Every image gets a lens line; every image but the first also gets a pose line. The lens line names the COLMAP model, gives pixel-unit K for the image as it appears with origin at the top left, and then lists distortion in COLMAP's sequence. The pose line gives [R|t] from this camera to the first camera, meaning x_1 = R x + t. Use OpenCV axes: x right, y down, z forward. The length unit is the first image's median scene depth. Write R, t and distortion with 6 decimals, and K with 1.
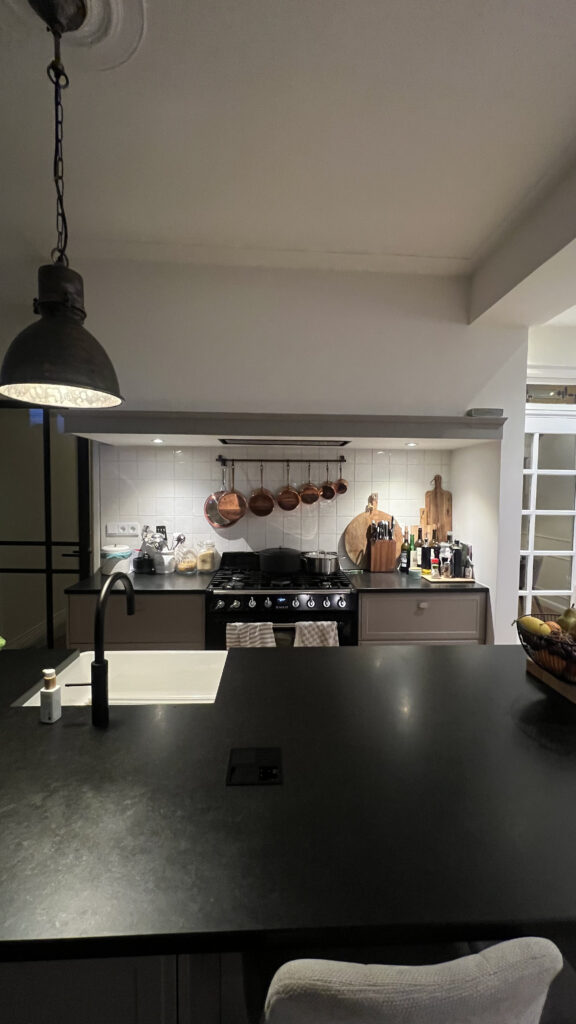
lens RADIAL K [[407.1, 0, 291.6], [0, 407.1, 508.3], [0, 0, 1]] dist [0.001387, 0.000077]
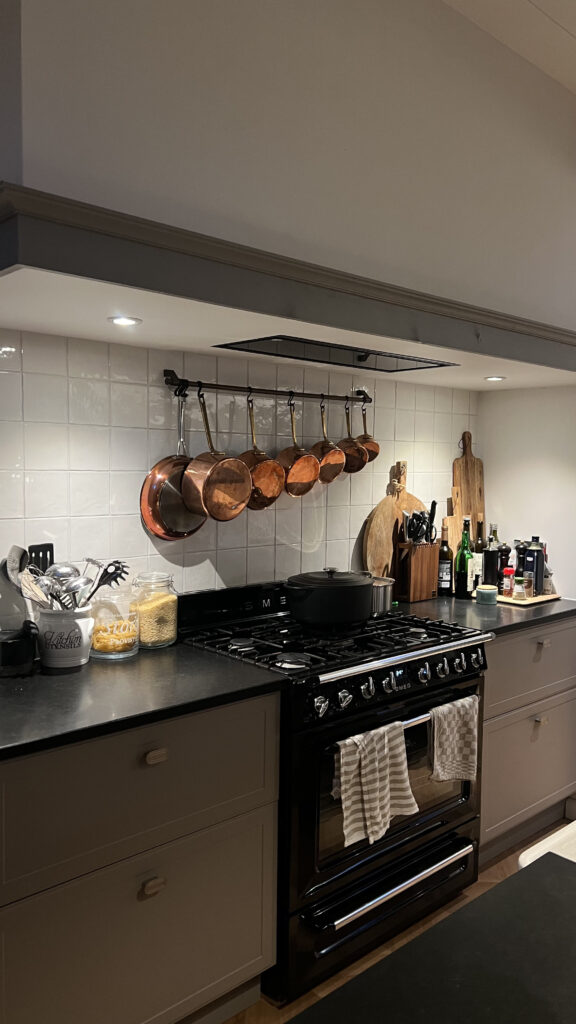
lens RADIAL K [[774.9, 0, 288.0], [0, 774.9, 512.0], [0, 0, 1]] dist [0.062957, 0.000326]
pose [[0.765844, -0.037068, 0.641957, -0.609551], [0.019721, 0.999221, 0.034170, -0.007396], [-0.642724, -0.013509, 0.765979, 0.293191]]
